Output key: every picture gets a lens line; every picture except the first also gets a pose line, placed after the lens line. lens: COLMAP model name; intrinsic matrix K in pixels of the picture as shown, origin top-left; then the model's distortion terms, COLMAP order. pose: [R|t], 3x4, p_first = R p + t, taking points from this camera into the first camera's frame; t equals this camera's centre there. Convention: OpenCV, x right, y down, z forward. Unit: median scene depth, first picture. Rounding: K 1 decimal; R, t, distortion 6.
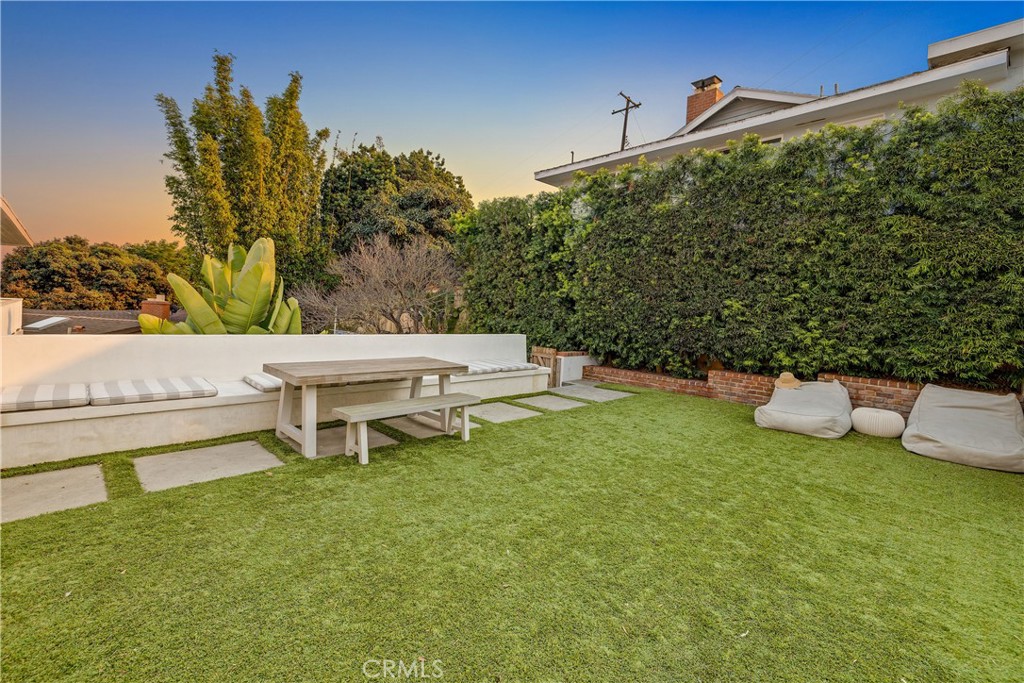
lens RADIAL K [[430.0, 0, 507.5], [0, 430.0, 319.4], [0, 0, 1]] dist [0.002390, 0.000234]
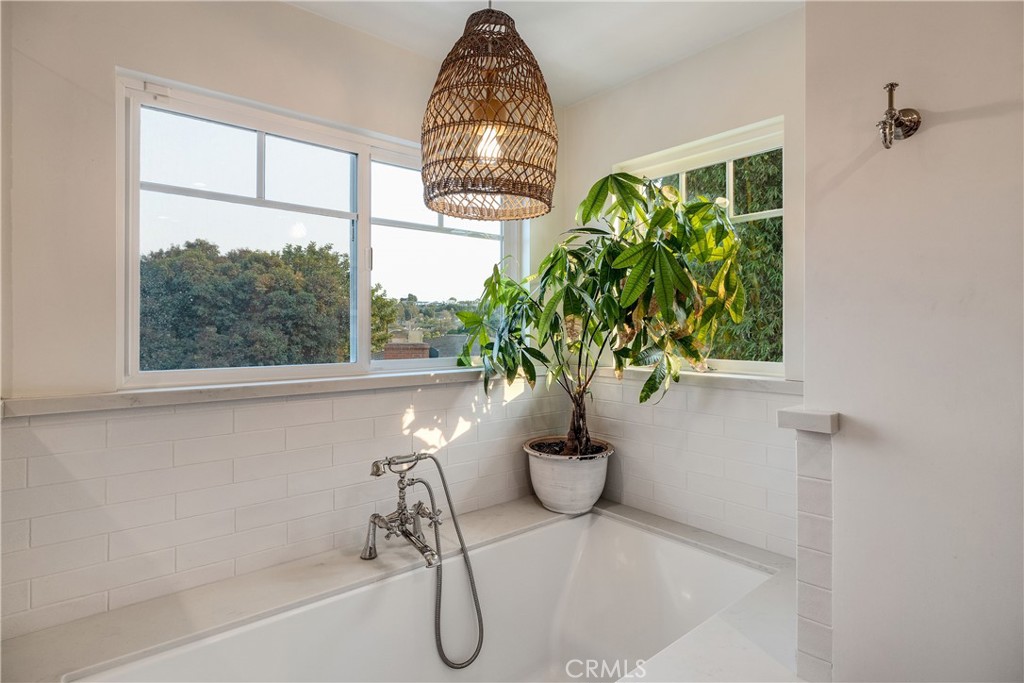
lens RADIAL K [[532.5, 0, 511.7], [0, 532.5, 335.4], [0, 0, 1]] dist [0.000274, 0.000067]
pose [[0.993870, -0.050072, -0.098565, -0.569128], [0.048545, 0.998662, -0.017831, -0.030576], [0.099326, 0.012937, 0.994971, 0.346565]]
